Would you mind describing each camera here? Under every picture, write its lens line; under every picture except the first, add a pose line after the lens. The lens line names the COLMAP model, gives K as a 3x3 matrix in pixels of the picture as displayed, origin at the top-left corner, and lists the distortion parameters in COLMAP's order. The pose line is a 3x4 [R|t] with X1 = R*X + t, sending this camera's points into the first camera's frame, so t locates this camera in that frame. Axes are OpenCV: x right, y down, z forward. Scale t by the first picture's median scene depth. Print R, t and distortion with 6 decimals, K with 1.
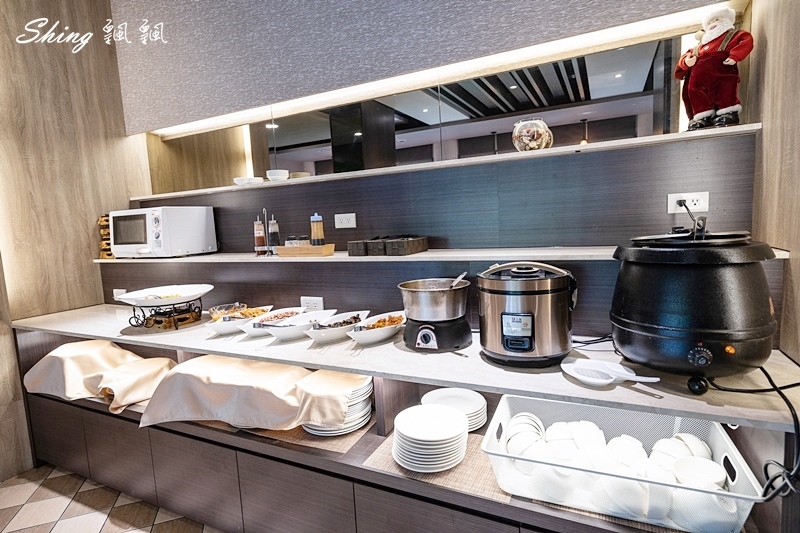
lens RADIAL K [[421.5, 0, 401.8], [0, 421.5, 265.4], [0, 0, 1]] dist [0.000226, 0.000187]
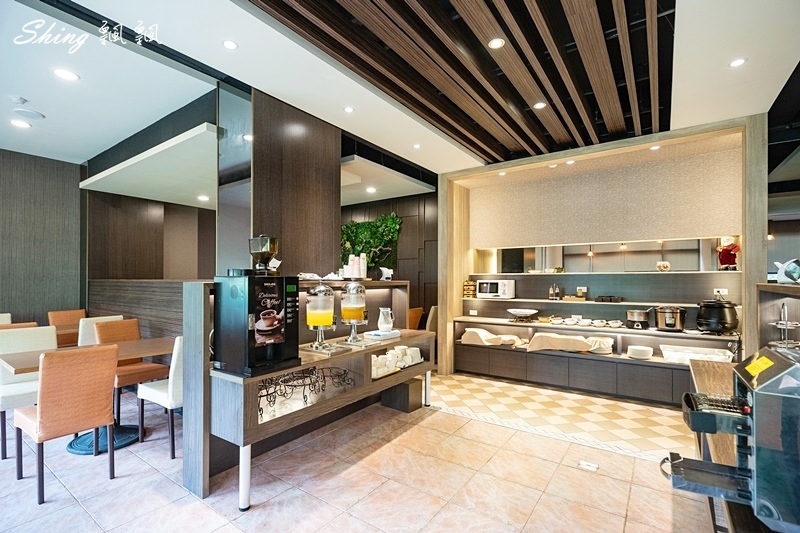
lens RADIAL K [[370.8, 0, 397.0], [0, 370.8, 272.9], [0, 0, 1]] dist [0.002862, 0.000070]
pose [[0.982349, 0.048187, -0.180747, -1.383988], [-0.069538, 0.991077, -0.113713, 0.227419], [0.173655, 0.124274, 0.976934, -2.463176]]
